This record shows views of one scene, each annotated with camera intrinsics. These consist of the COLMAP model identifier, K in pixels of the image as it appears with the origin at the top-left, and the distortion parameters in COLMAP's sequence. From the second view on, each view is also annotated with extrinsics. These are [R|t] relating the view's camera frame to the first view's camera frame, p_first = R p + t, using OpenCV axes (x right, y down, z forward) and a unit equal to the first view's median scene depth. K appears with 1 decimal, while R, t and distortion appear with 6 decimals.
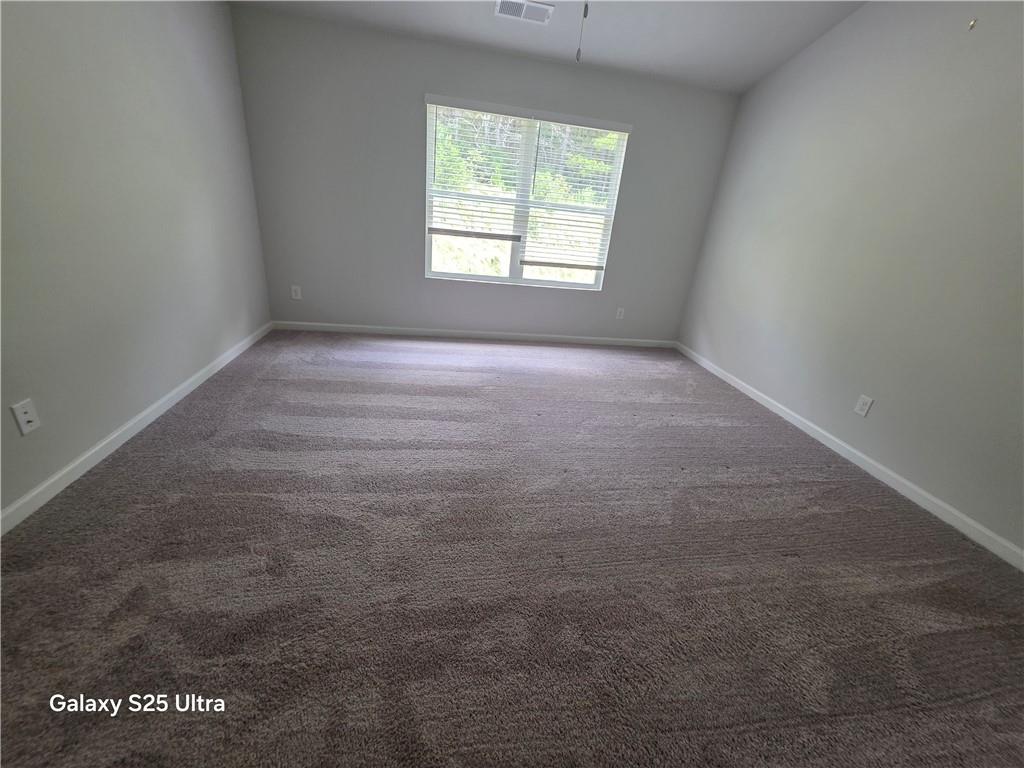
lens RADIAL K [[412.7, 0, 511.4], [0, 412.7, 376.7], [0, 0, 1]] dist [-0.001904, 0.000518]
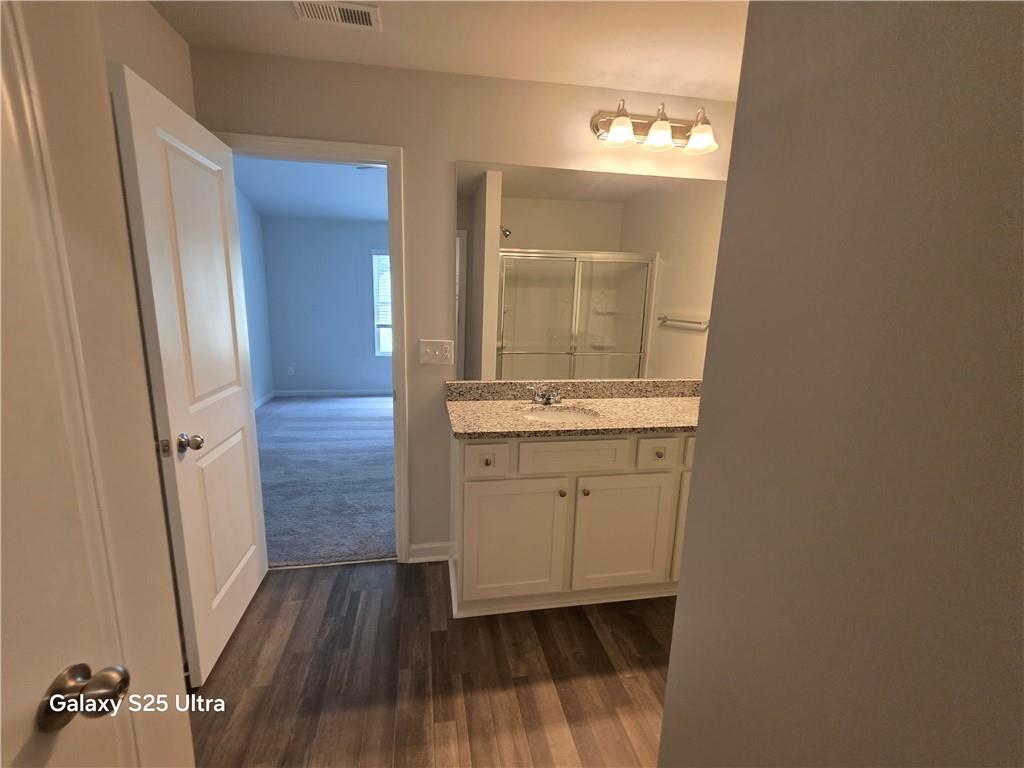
lens RADIAL K [[412.7, 0, 512.0], [0, 412.7, 385.4], [0, 0, 1]] dist [-0.001904, 0.000518]
pose [[0.995927, -0.079690, 0.042182, 0.234374], [0.085993, 0.980149, -0.178645, 0.196384], [-0.027108, 0.181545, 0.983009, -0.530237]]
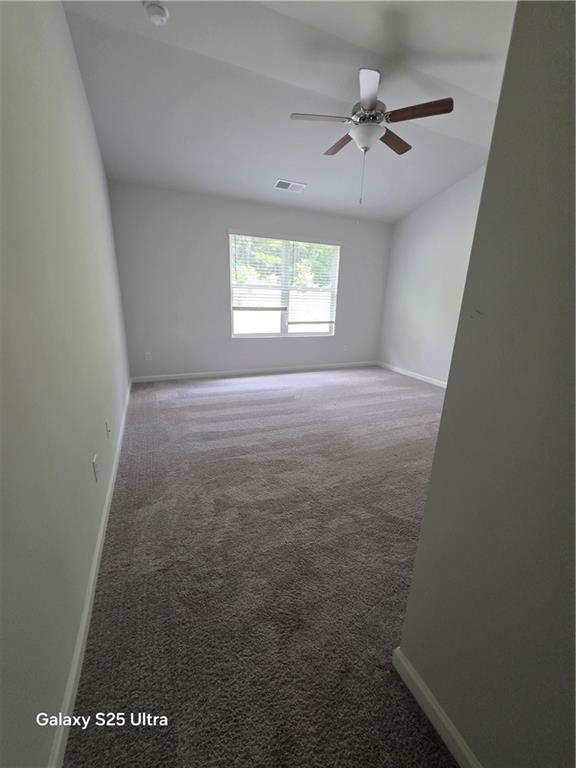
lens RADIAL K [[309.5, 0, 290.9], [0, 309.5, 382.6], [0, 0, 1]] dist [-0.001904, 0.000518]
pose [[0.964357, -0.134182, 0.228058, -0.296470], [0.154761, 0.985116, -0.074805, 0.052173], [-0.214627, 0.107433, 0.970770, -0.177173]]
